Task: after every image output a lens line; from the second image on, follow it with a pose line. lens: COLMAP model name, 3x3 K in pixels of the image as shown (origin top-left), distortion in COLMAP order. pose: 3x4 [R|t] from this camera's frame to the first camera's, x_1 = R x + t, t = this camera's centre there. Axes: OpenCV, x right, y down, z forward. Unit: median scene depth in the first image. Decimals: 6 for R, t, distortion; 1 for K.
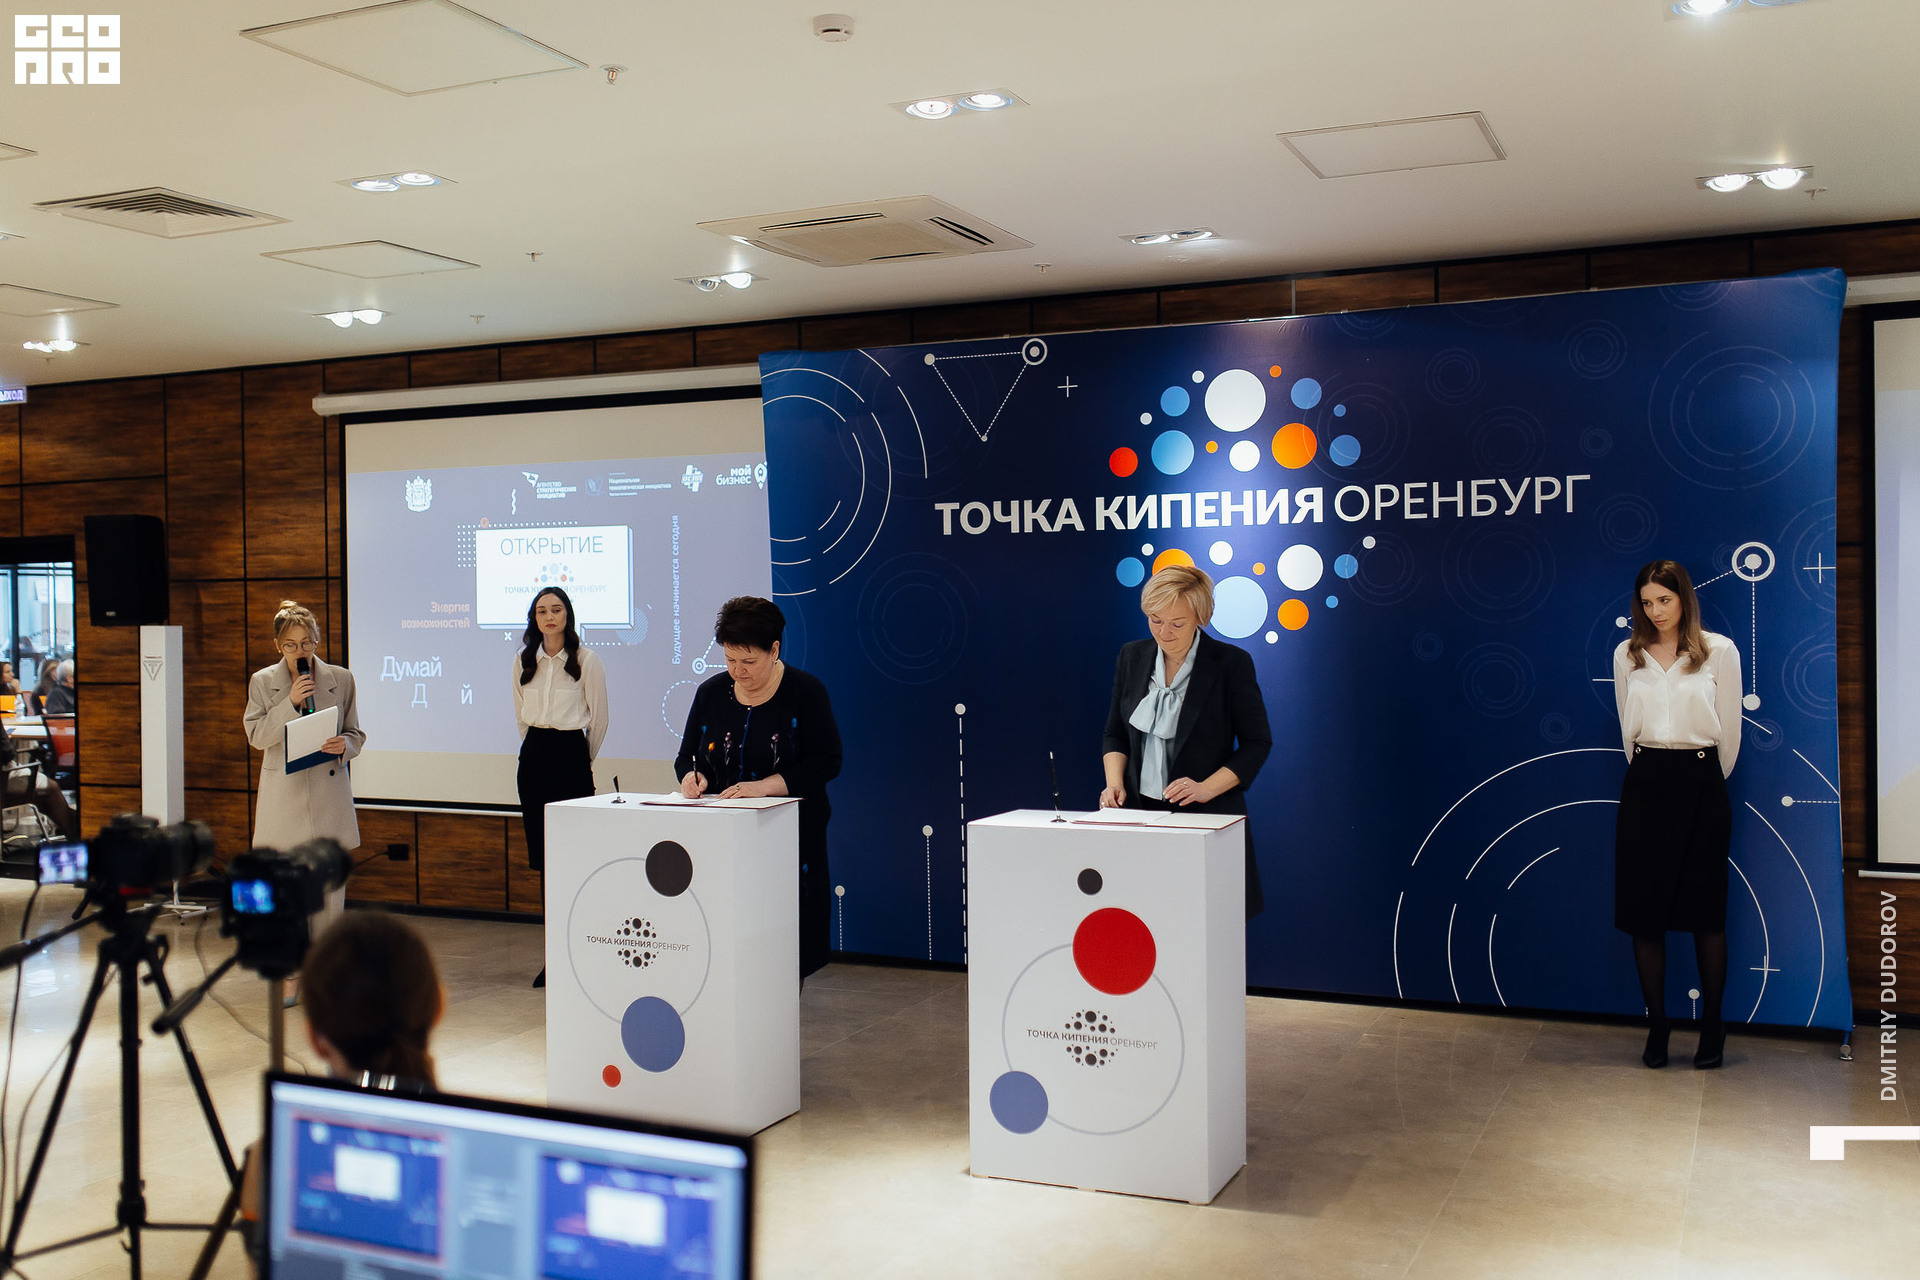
lens RADIAL K [[1820.0, 0, 960.4], [0, 1820.0, 629.7], [0, 0, 1]] dist [0.000625, 0.000000]
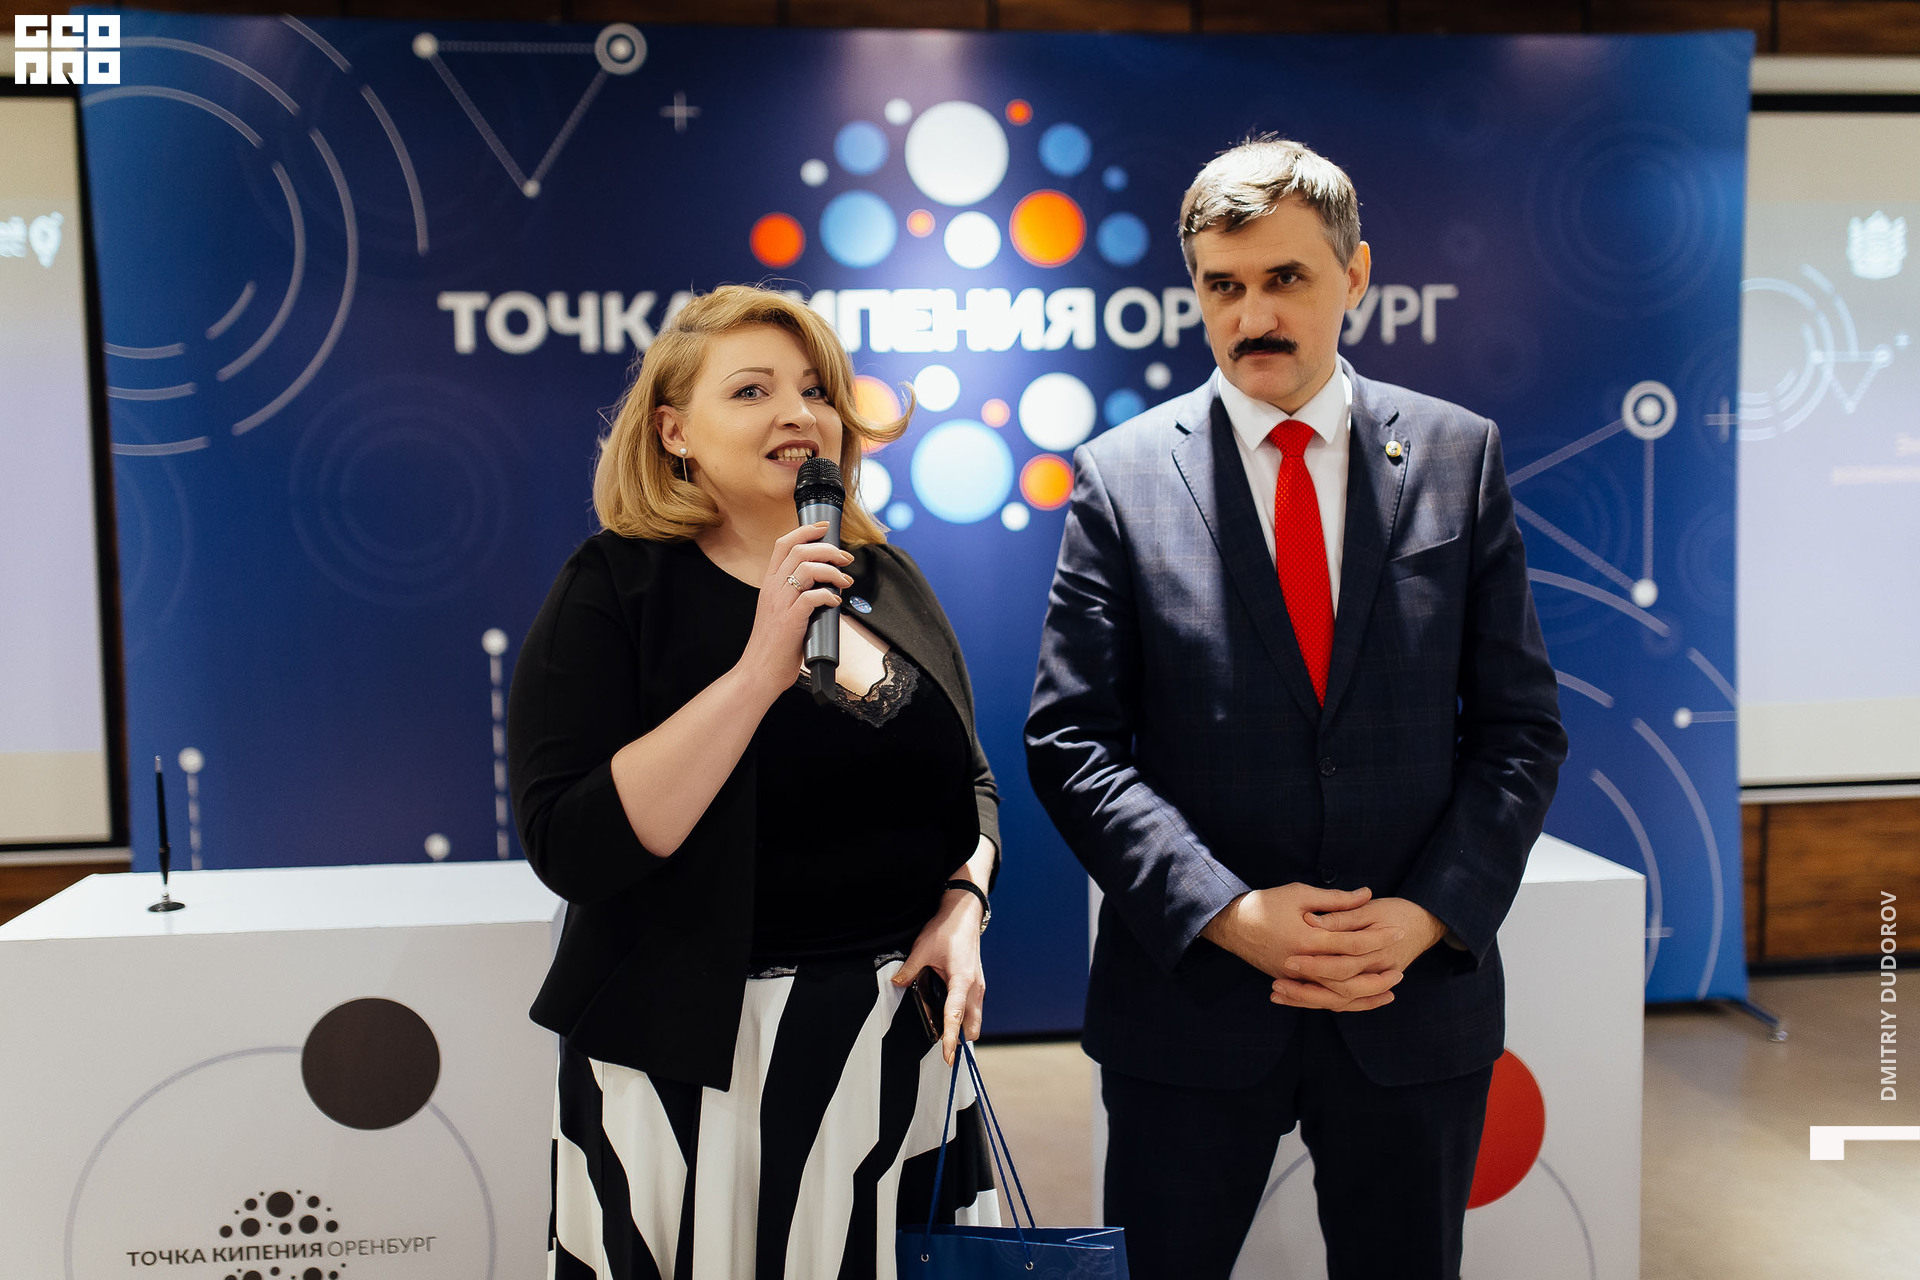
lens RADIAL K [[1820.0, 0, 953.4], [0, 1820.0, 639.0], [0, 0, 1]] dist [0.000625, 0.000000]
pose [[0.858203, -0.040346, 0.511722, -0.192626], [0.010499, 0.998077, 0.061084, 0.007939], [-0.513203, -0.047050, 0.856977, 0.438758]]
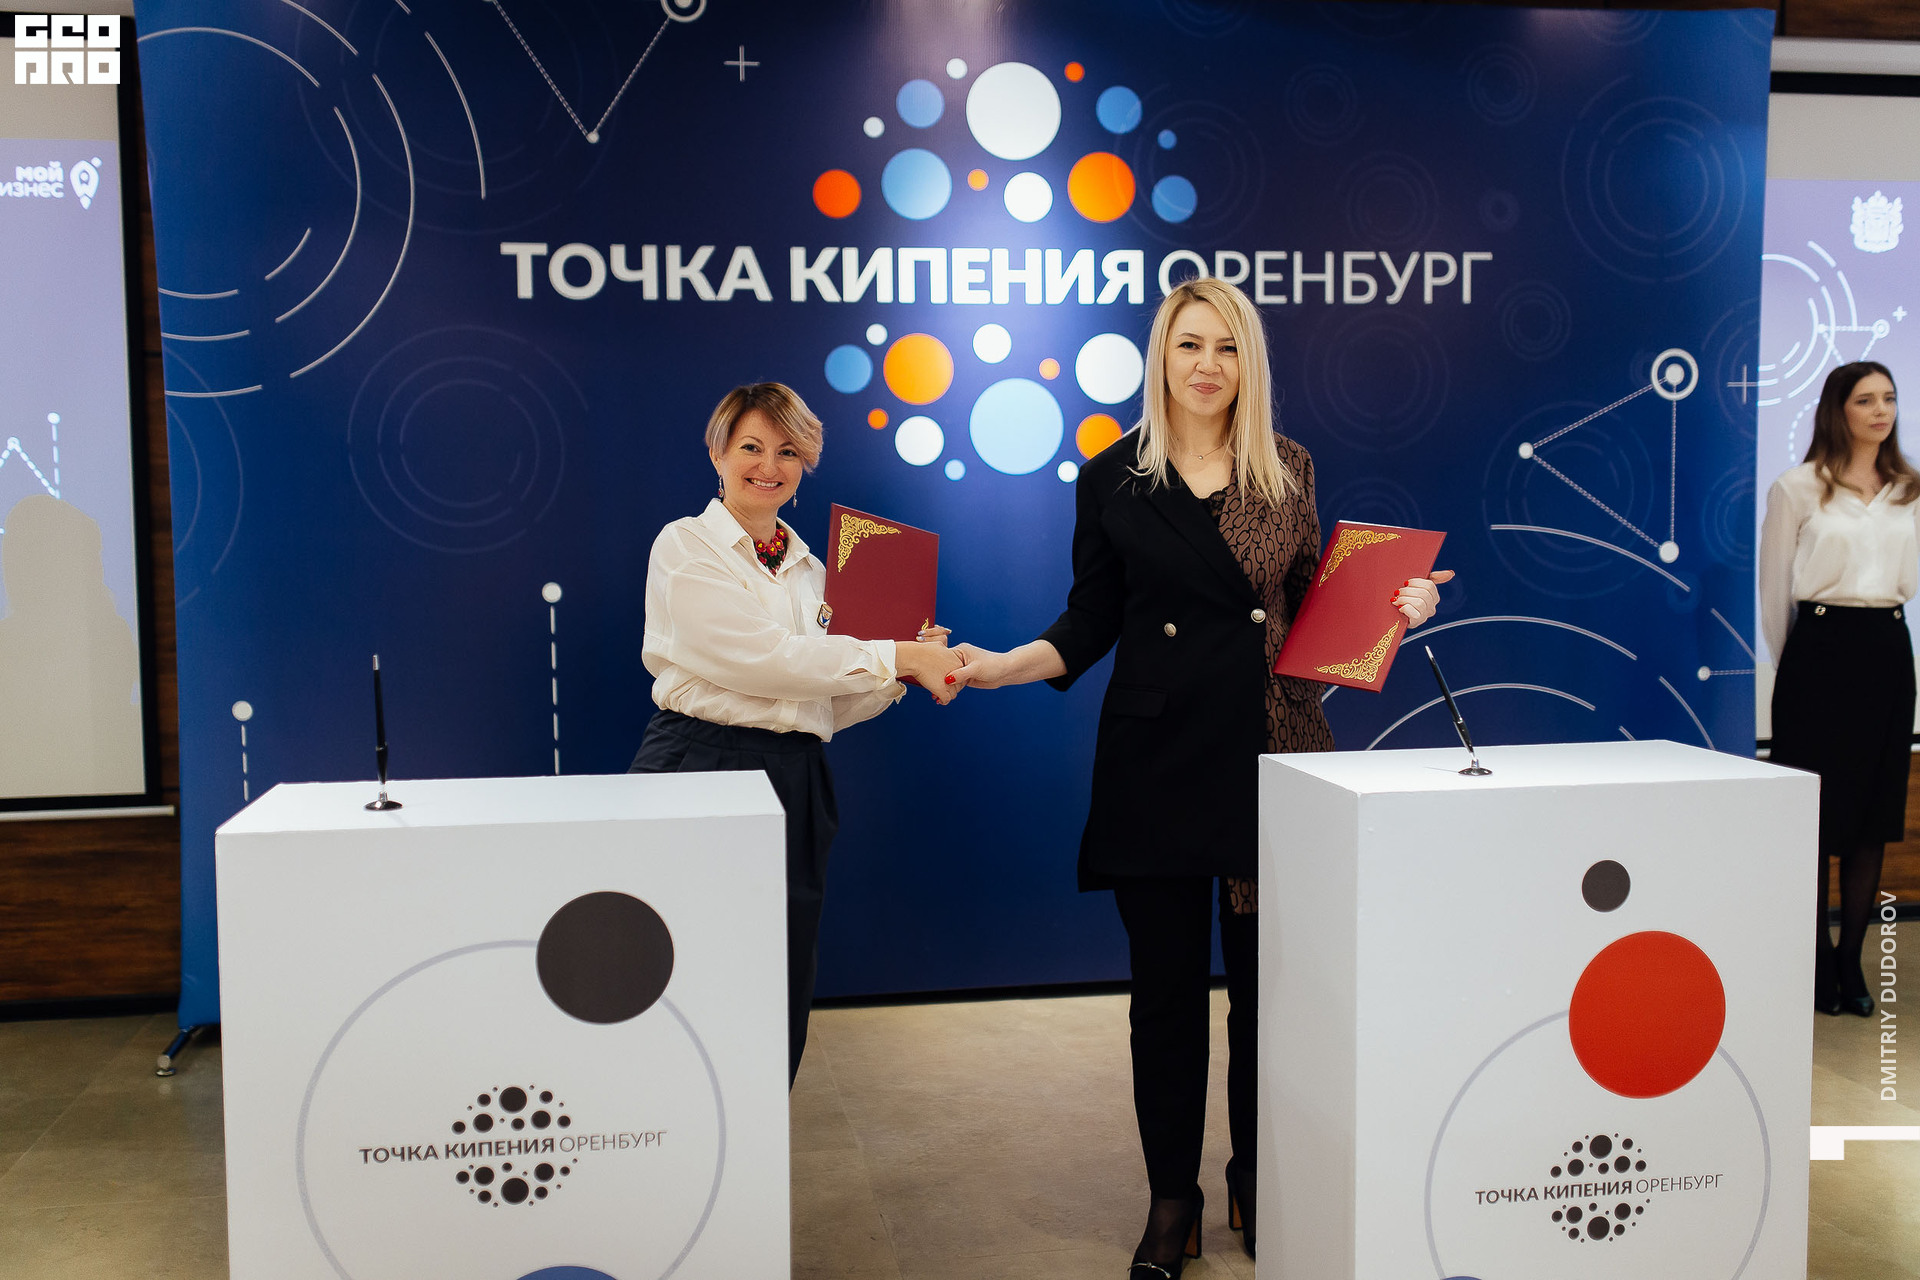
lens RADIAL K [[1820.0, 0, 958.7], [0, 1820.0, 630.6], [0, 0, 1]] dist [0.000625, 0.000000]
pose [[0.826053, -0.035436, 0.562477, -0.245426], [0.005524, 0.998482, 0.054793, 0.025943], [-0.563565, -0.042155, 0.824995, 0.464716]]
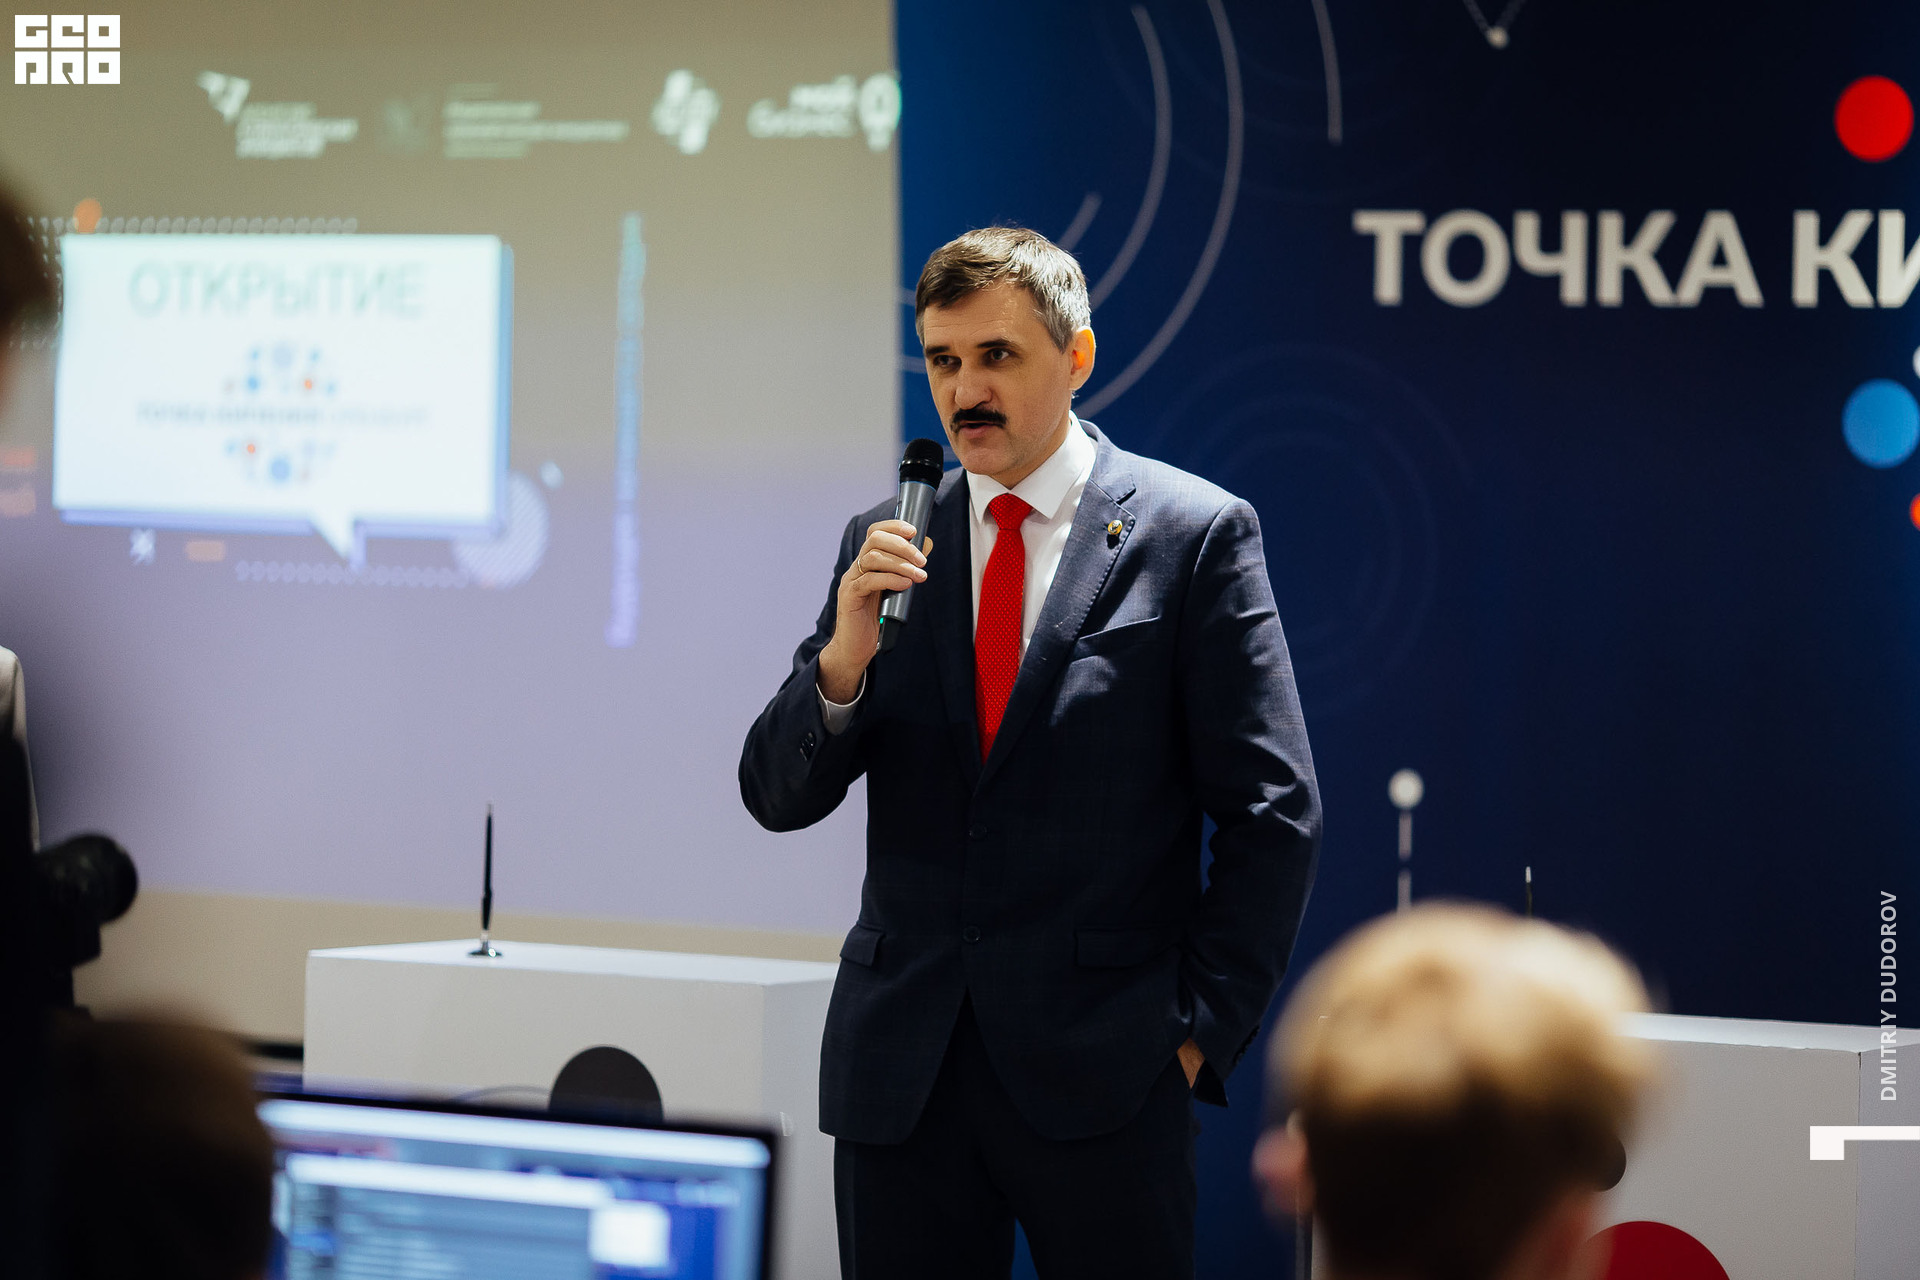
lens RADIAL K [[7371.7, 0, 948.4], [0, 7371.7, 634.5], [0, 0, 1]] dist [-0.069508, 0.000000]
pose [[0.994058, 0.035594, -0.102868, 0.063277], [-0.034973, 0.999358, 0.007832, 0.005279], [0.103081, -0.004188, 0.994664, -0.488513]]
